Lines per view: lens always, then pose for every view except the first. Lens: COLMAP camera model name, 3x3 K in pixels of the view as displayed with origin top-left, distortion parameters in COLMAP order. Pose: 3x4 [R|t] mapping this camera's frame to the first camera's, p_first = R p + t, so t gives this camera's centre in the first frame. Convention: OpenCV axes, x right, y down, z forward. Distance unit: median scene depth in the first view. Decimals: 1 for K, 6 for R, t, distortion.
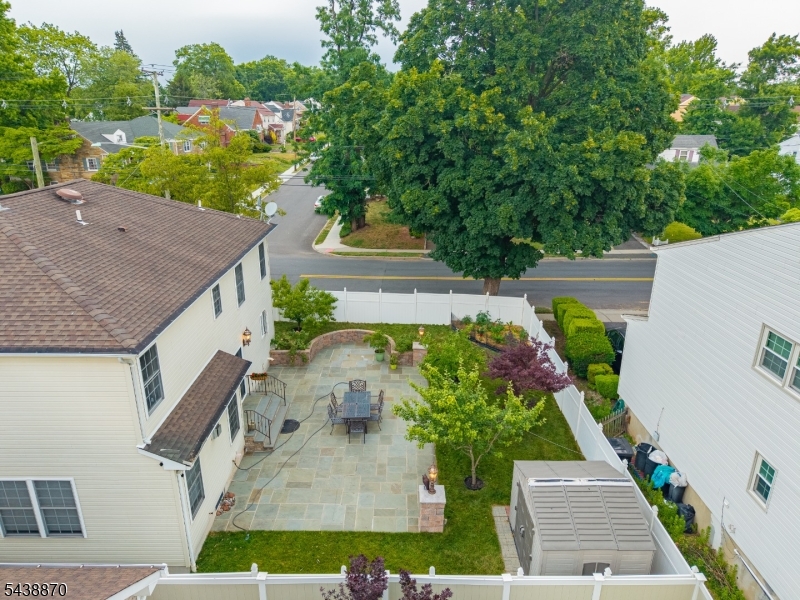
lens RADIAL K [[537.6, 0, 401.9], [0, 537.6, 302.8], [0, 0, 1]] dist [0.029689, -0.019475]
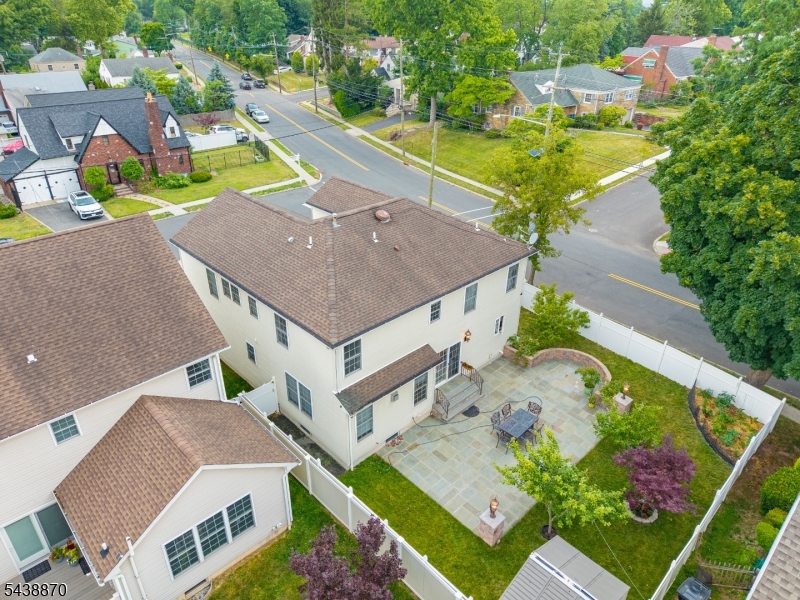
lens RADIAL K [[537.6, 0, 398.3], [0, 537.6, 297.9], [0, 0, 1]] dist [0.029689, -0.019475]
pose [[0.695295, 0.345713, -0.630117, 0.457440], [-0.254072, 0.938336, 0.234464, -0.337833], [0.672318, -0.002927, 0.740256, -0.109730]]
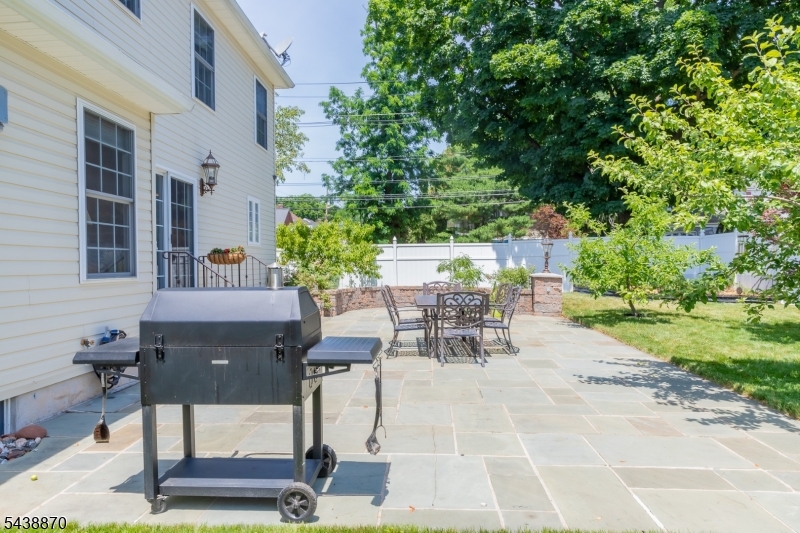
lens RADIAL K [[535.1, 0, 399.1], [0, 535.1, 266.4], [0, 0, 1]] dist [0.017788, 0.000247]
pose [[0.998975, -0.008407, -0.044476, -0.113079], [-0.006738, 0.944032, -0.329784, 0.328772], [0.044759, 0.329746, 0.943008, 0.661402]]
